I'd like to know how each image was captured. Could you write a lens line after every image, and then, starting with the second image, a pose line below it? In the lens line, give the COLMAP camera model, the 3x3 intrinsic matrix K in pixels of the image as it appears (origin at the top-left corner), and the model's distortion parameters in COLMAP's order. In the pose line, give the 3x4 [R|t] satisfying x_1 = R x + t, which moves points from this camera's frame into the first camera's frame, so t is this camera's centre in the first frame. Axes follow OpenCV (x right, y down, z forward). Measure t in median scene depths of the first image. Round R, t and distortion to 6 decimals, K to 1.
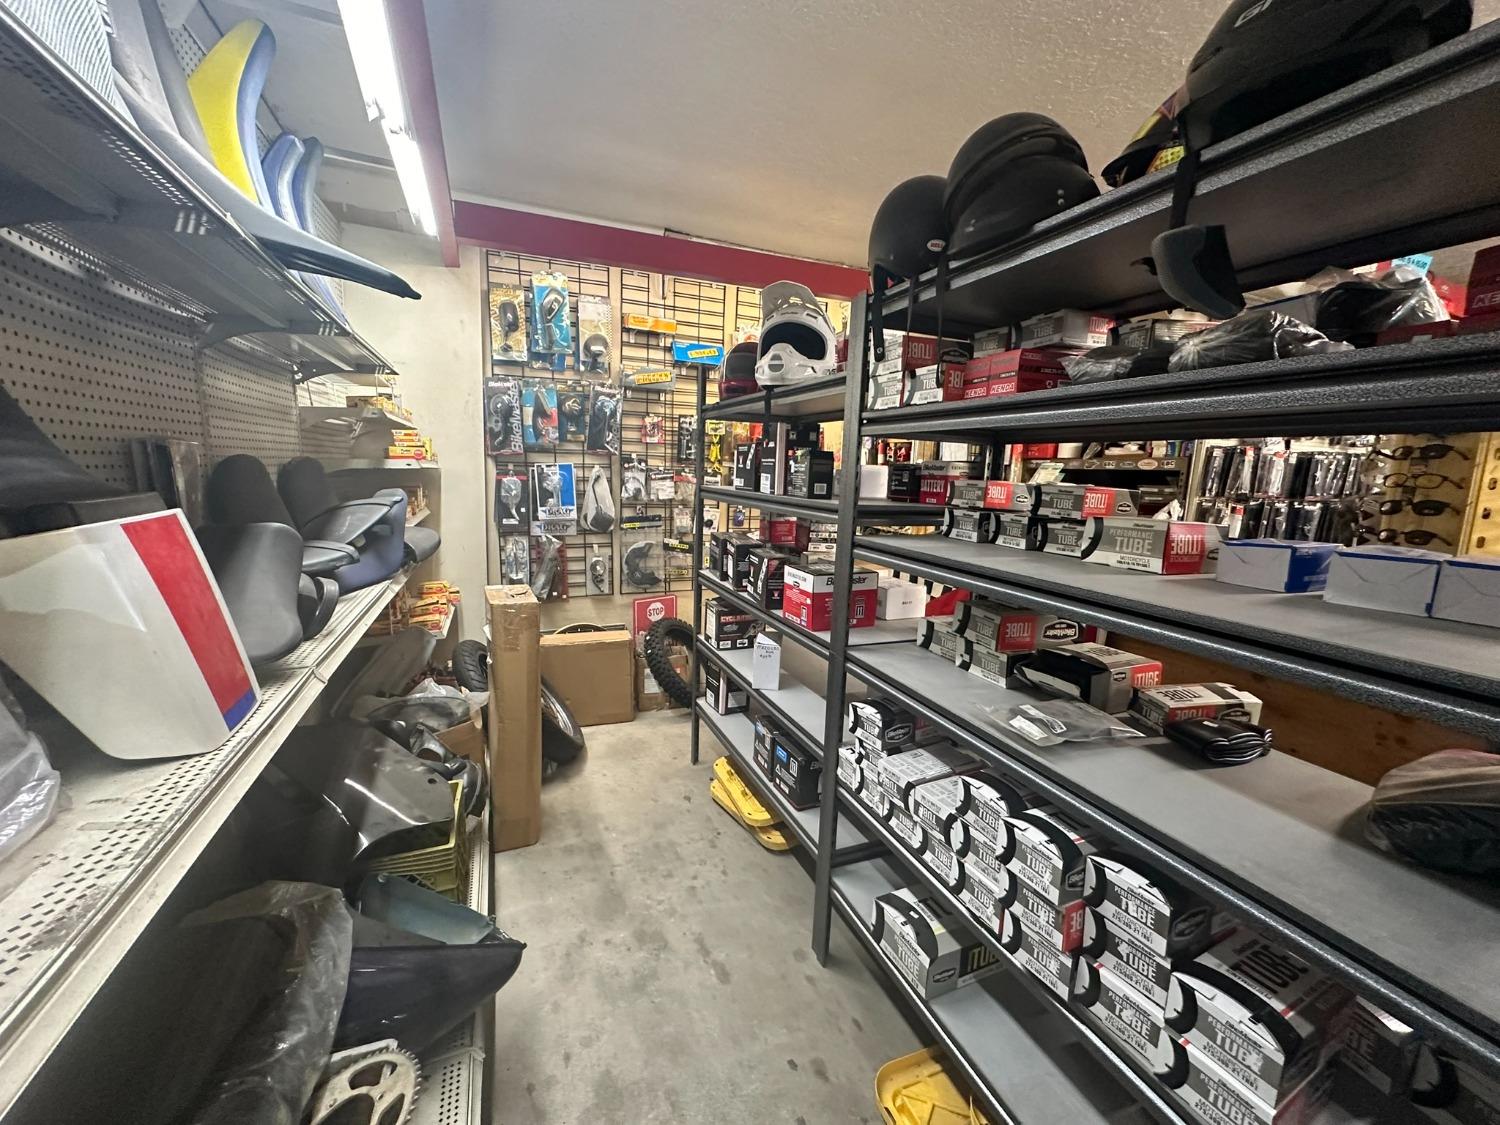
lens RADIAL K [[598.1, 0, 749.1], [0, 598.1, 561.4], [0, 0, 1]] dist [-0.001630, 0.000200]
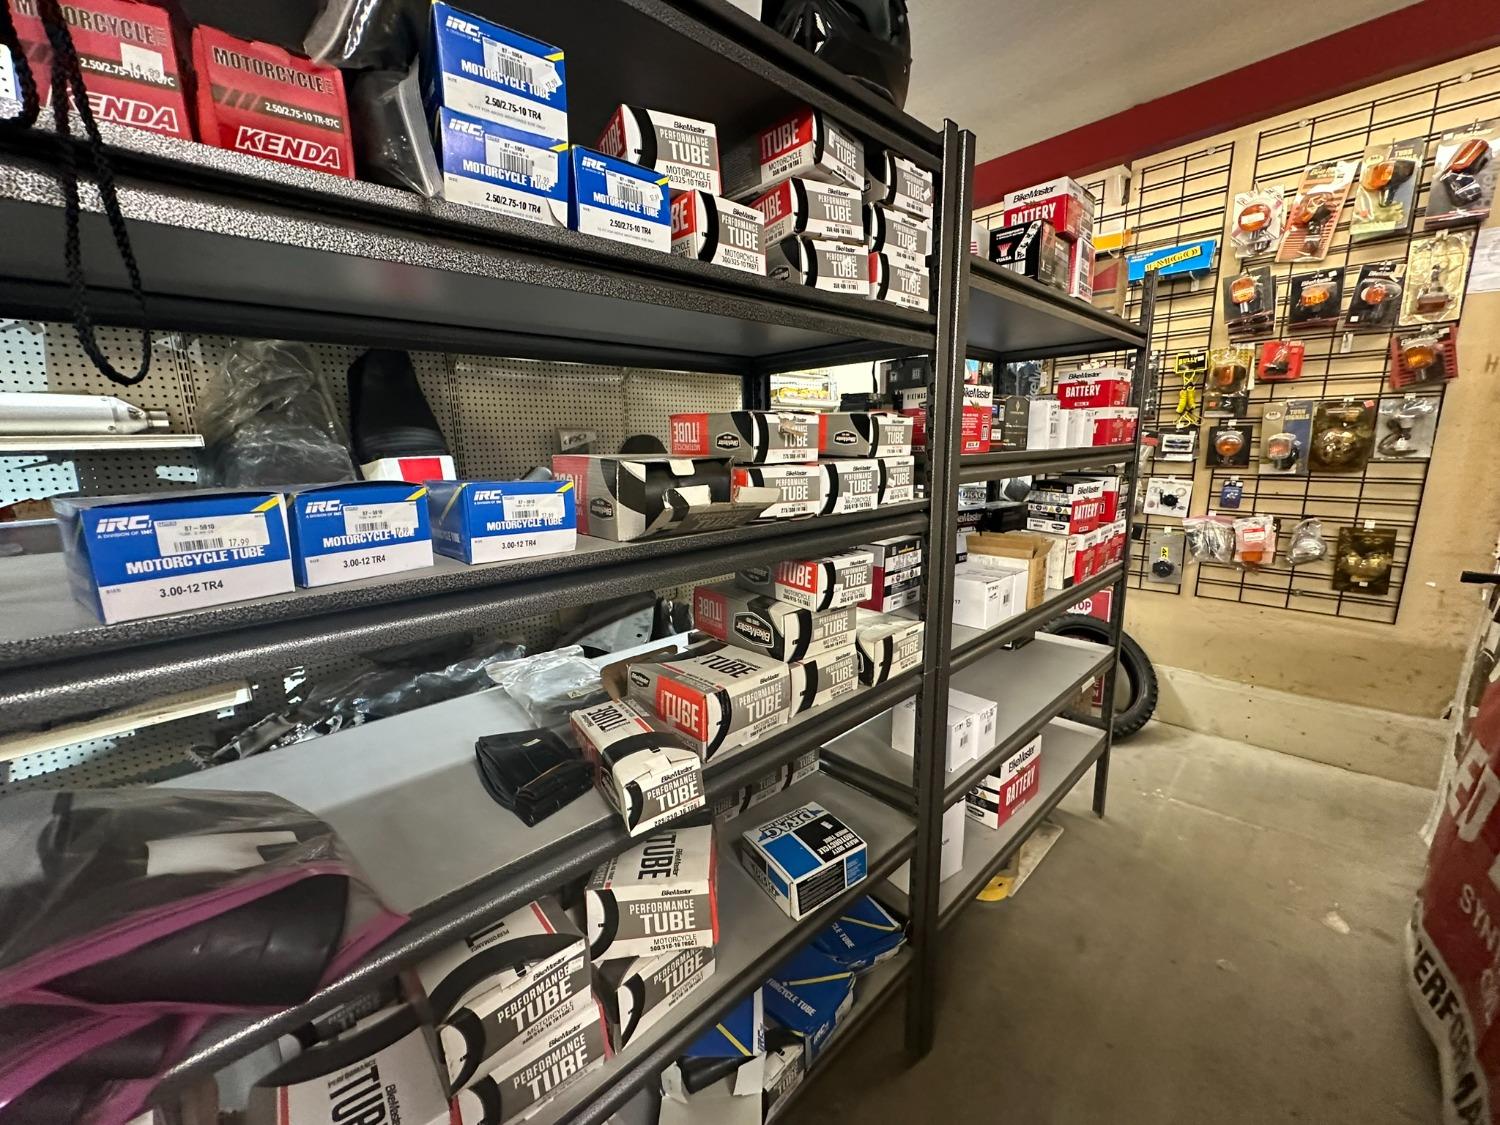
lens RADIAL K [[598.1, 0, 751.6], [0, 598.1, 562.9], [0, 0, 1]] dist [-0.001630, 0.000200]
pose [[0.354122, 0.139880, -0.924679, 1.133594], [-0.111020, 0.988047, 0.106948, -0.030231], [0.928586, 0.064785, 0.365418, 0.742300]]
